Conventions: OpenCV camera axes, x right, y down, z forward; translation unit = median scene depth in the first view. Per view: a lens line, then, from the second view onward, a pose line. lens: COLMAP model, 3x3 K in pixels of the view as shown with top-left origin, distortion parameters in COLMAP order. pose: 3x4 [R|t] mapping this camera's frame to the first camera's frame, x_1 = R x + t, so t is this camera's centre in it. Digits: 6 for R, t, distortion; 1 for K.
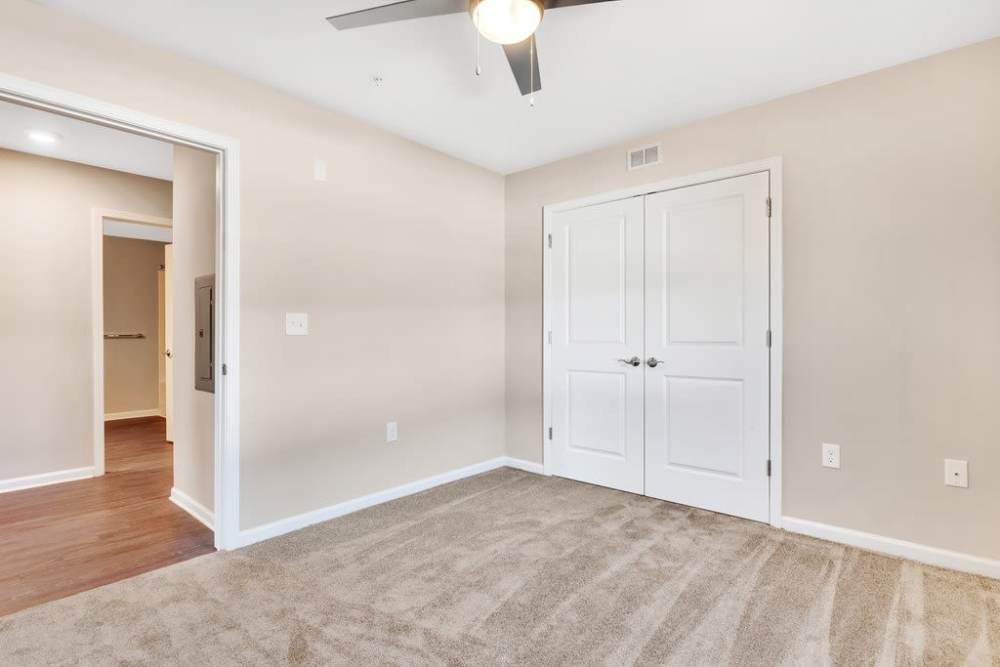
lens RADIAL K [[500.1, 0, 500.0], [0, 500.1, 333.5], [0, 0, 1]] dist [0.003503, 0.000254]
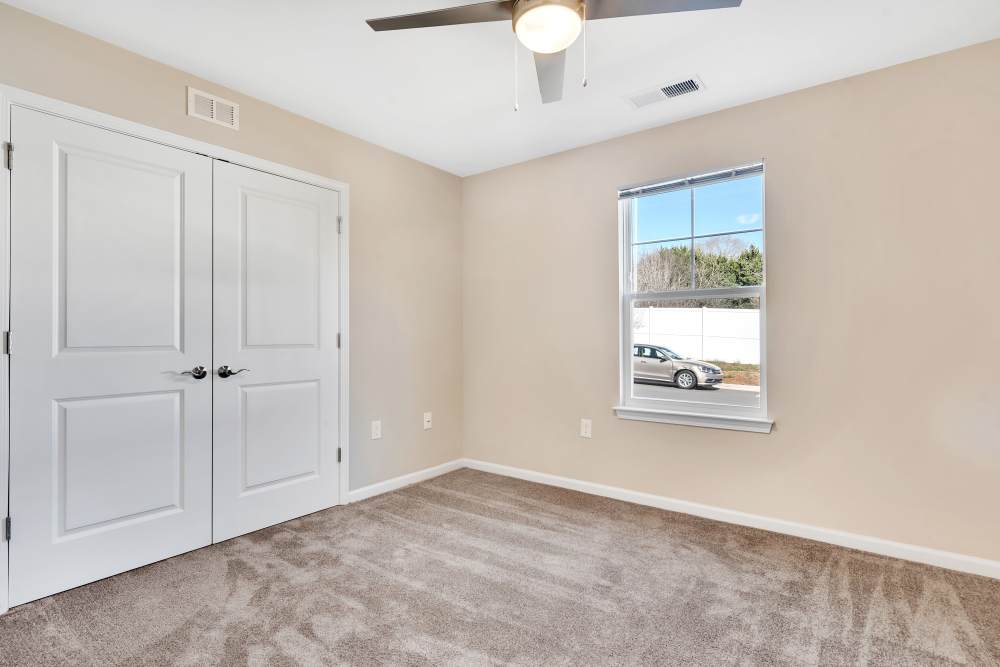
lens RADIAL K [[490.8, 0, 500.0], [0, 490.8, 333.5], [0, 0, 1]] dist [-0.000692, 0.000113]
pose [[-0.060992, 0.012015, 0.998066, -0.572275], [0.005328, 0.999917, -0.011712, 0.009645], [-0.998124, 0.004603, -0.061051, 0.684494]]
